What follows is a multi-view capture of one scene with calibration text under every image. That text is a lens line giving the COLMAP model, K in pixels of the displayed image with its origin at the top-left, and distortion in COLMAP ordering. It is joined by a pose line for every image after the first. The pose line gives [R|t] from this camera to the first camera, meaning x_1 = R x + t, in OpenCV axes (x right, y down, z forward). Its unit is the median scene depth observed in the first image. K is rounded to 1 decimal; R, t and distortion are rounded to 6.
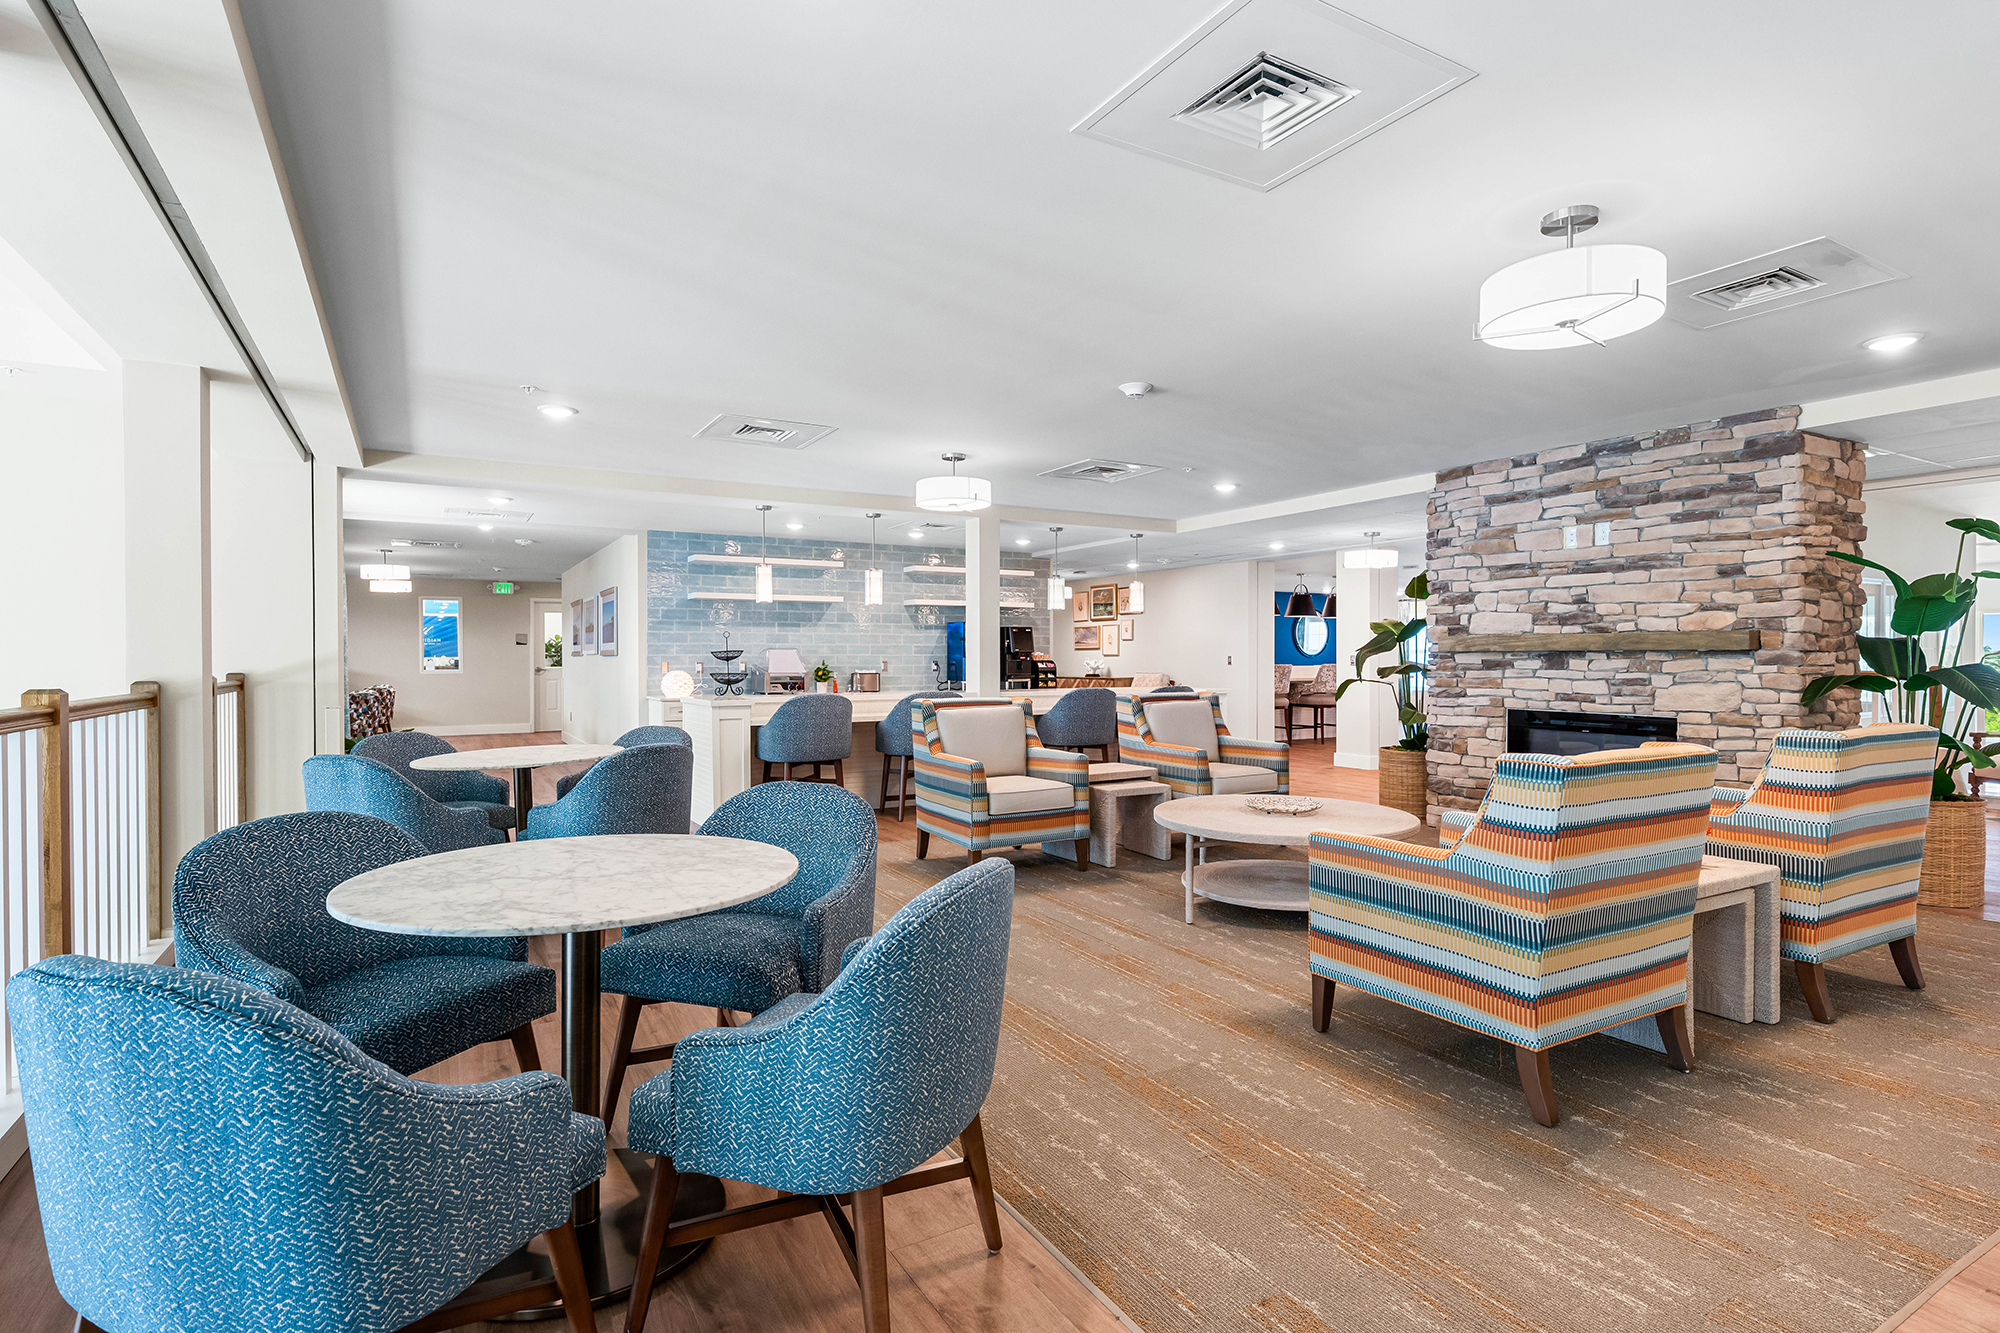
lens RADIAL K [[1020.0, 0, 997.4], [0, 1020.0, 664.3], [0, 0, 1]] dist [0.006719, 0.000857]
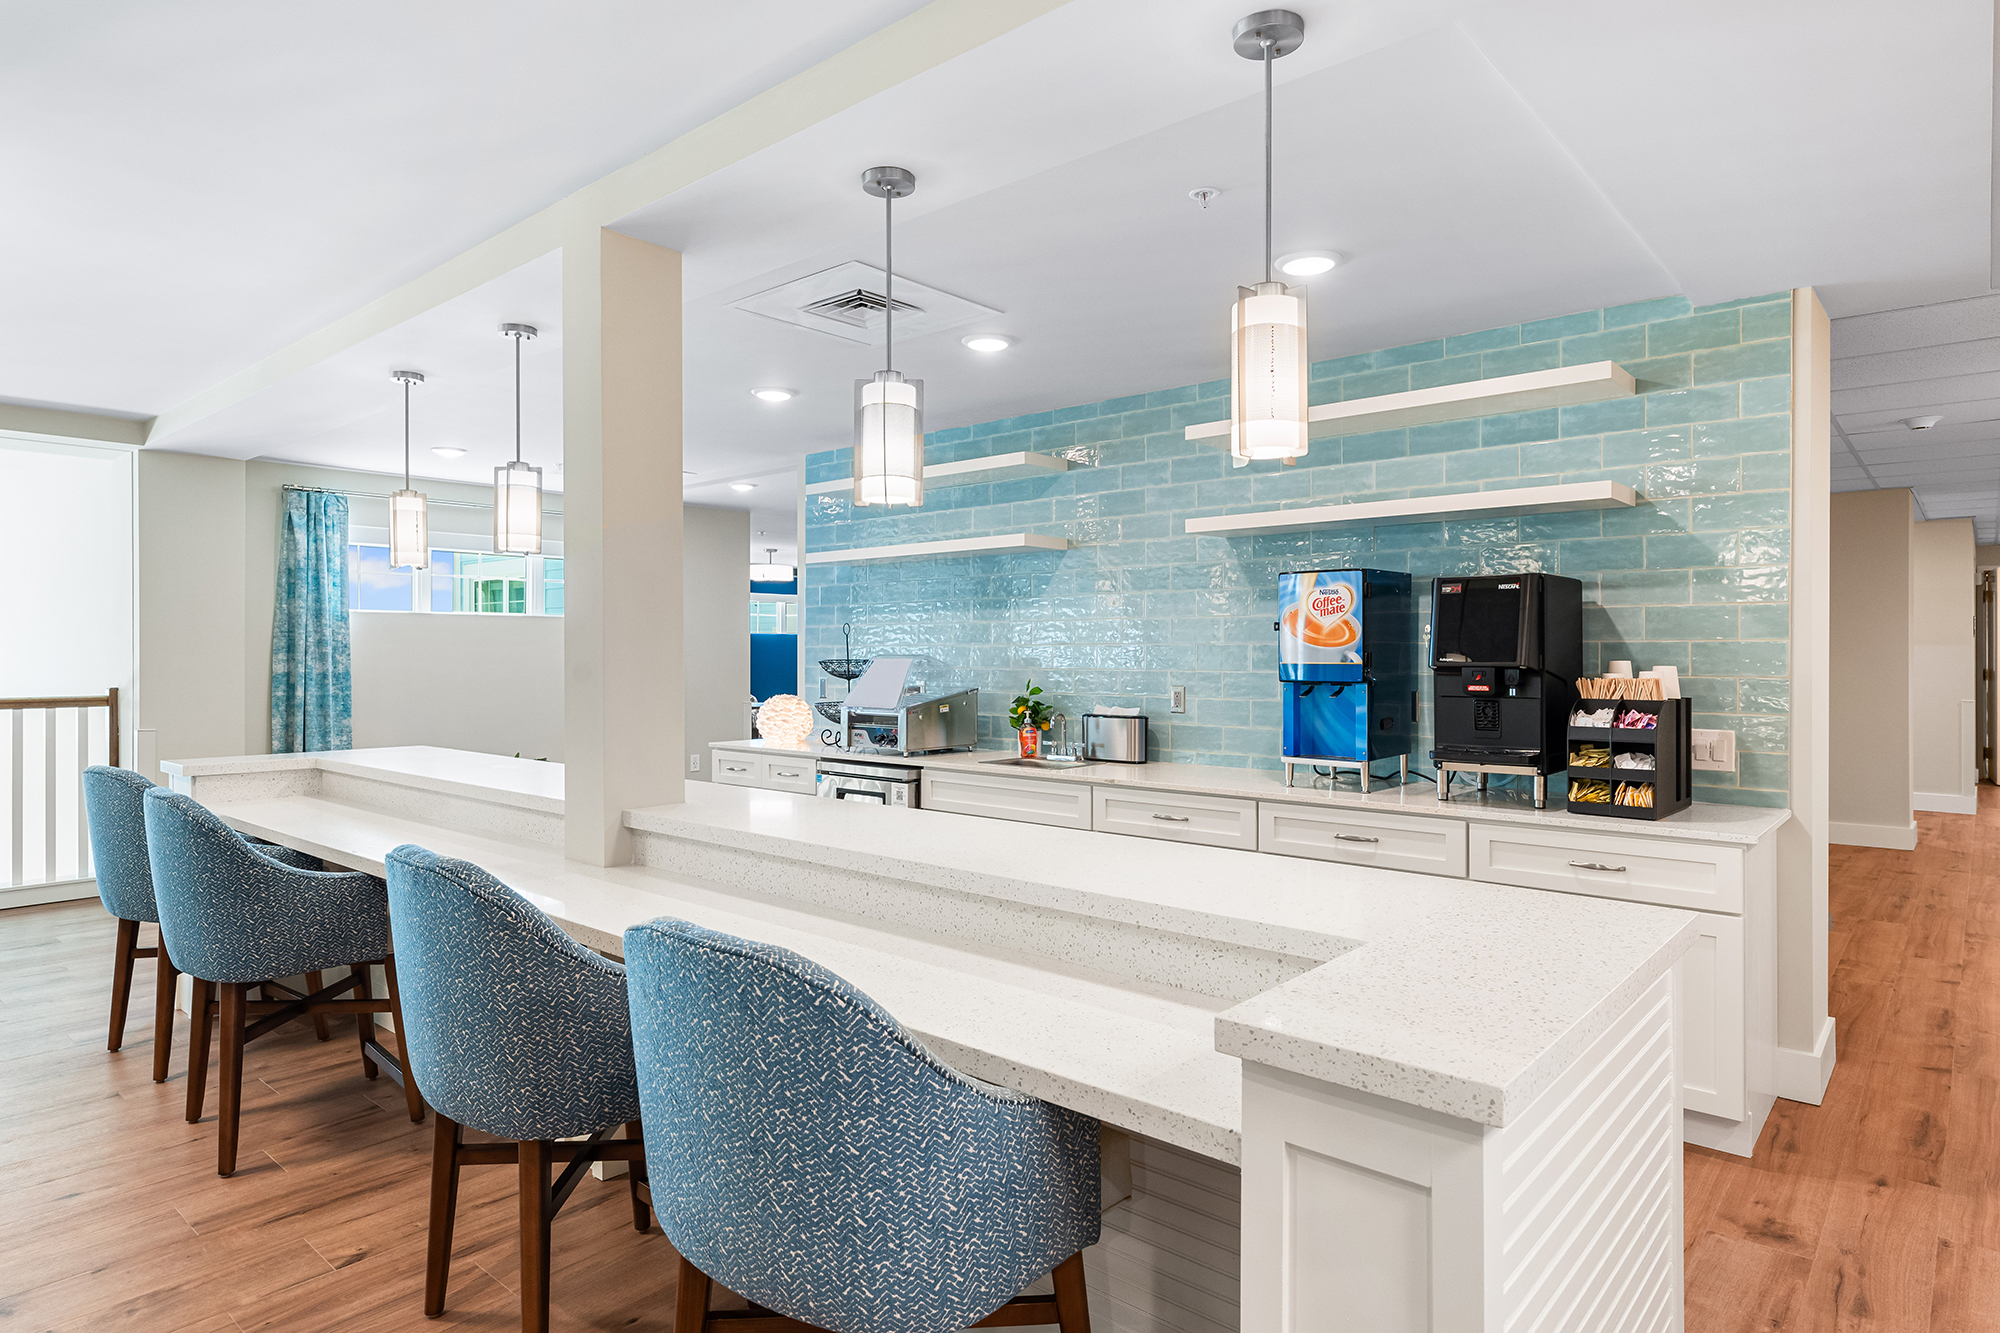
lens RADIAL K [[1138.6, 0, 1013.5], [0, 1138.6, 656.8], [0, 0, 1]] dist [0.008086, 0.000609]
pose [[0.326159, -0.000301, -0.945315, 0.310416], [-0.009929, 0.999944, -0.003744, -0.014133], [0.945263, 0.010608, 0.326138, 0.890460]]
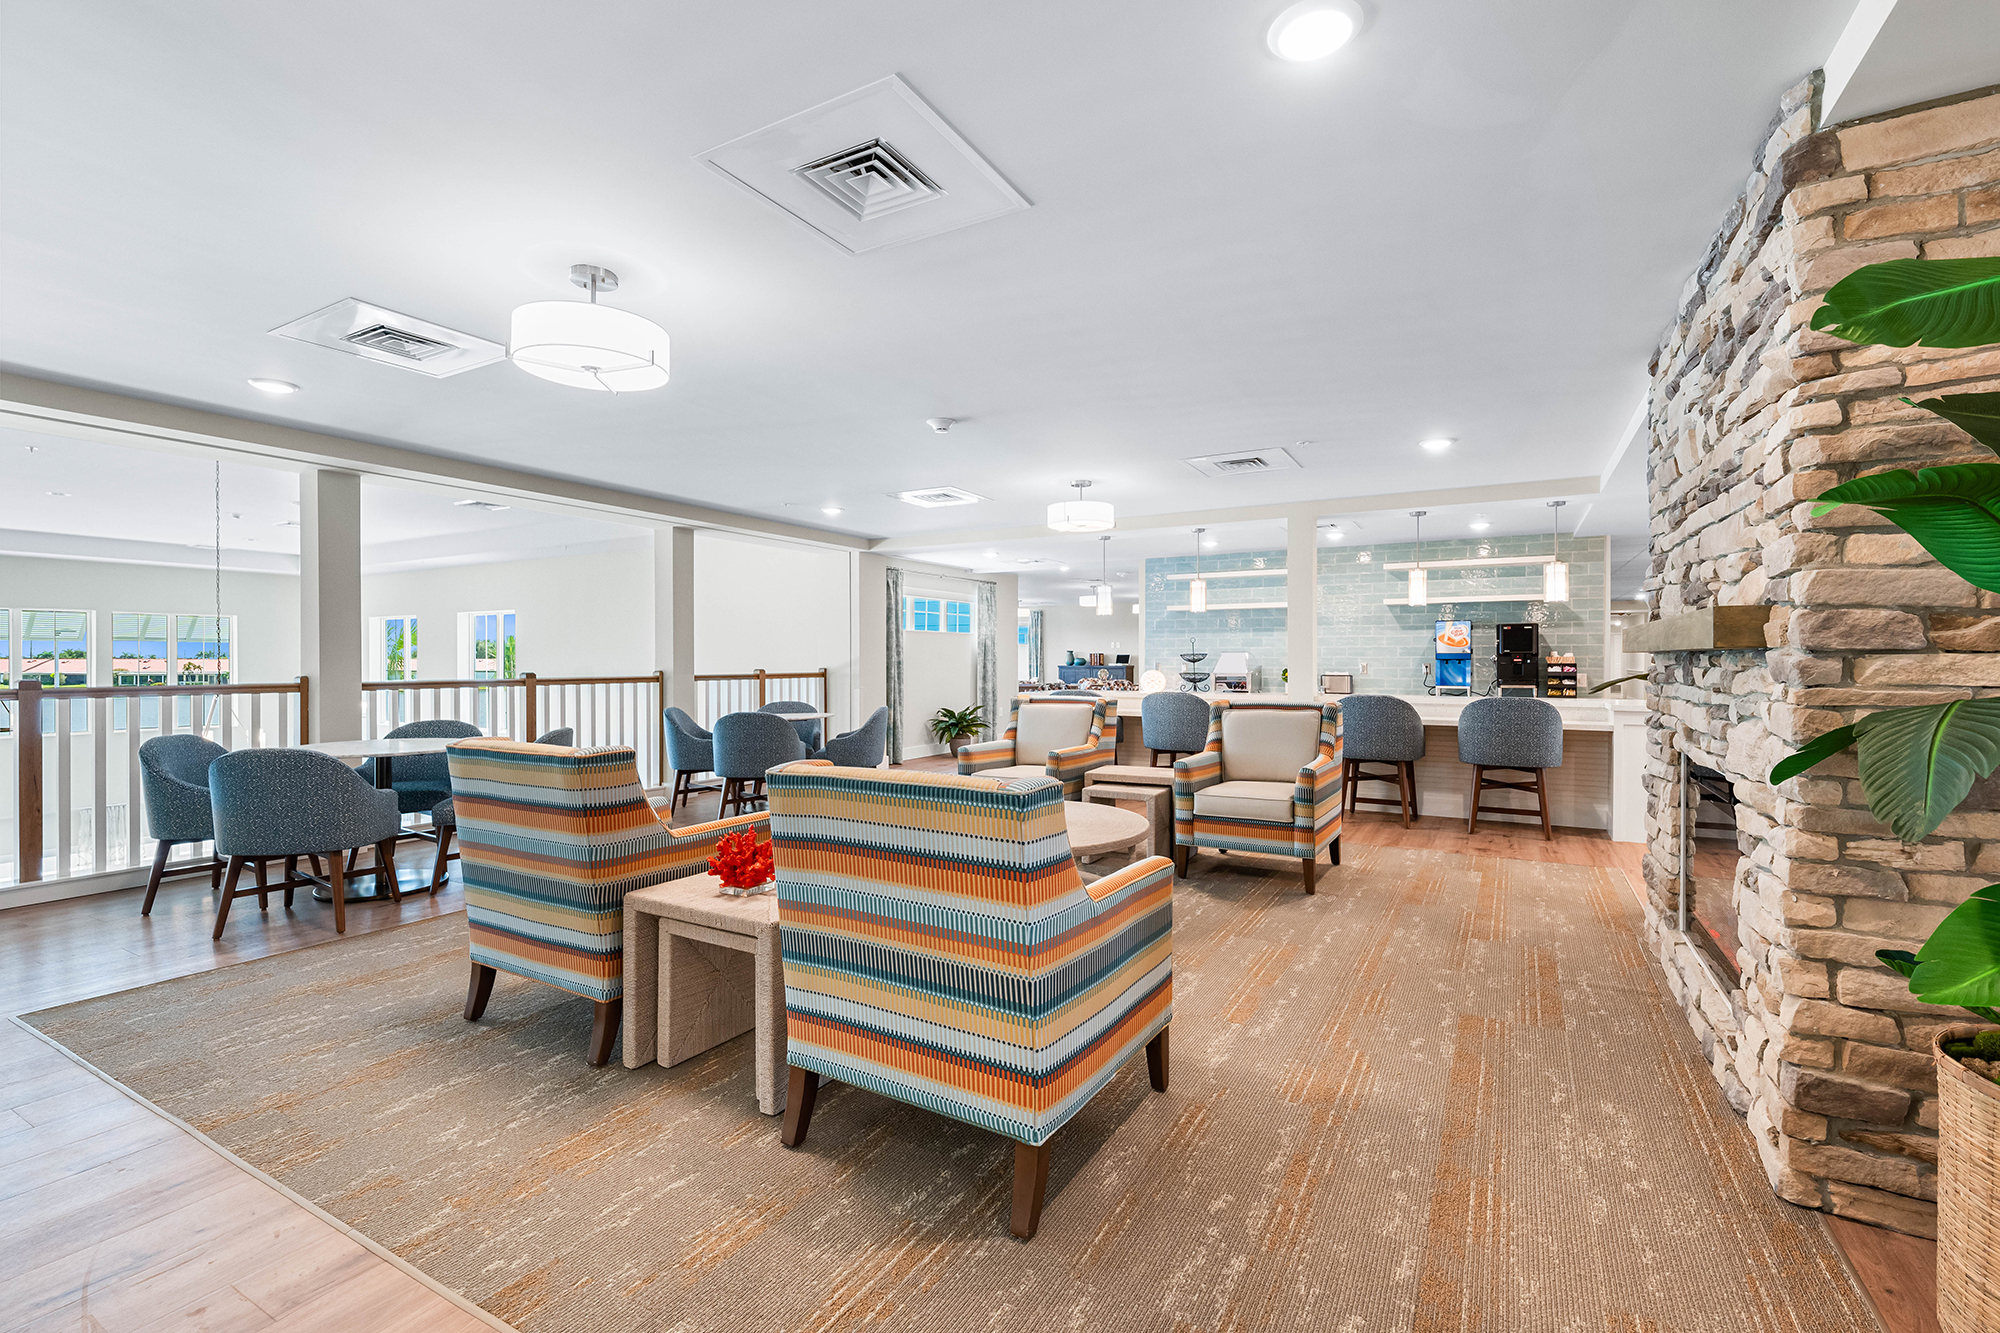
lens RADIAL K [[882.6, 0, 985.0], [0, 882.6, 666.1], [0, 0, 1]] dist [-0.000963, -0.000098]
pose [[0.485222, 0.009372, -0.874341, 0.516106], [-0.007342, 0.999951, 0.006644, -0.003604], [0.874360, 0.003195, 0.485267, 0.288595]]
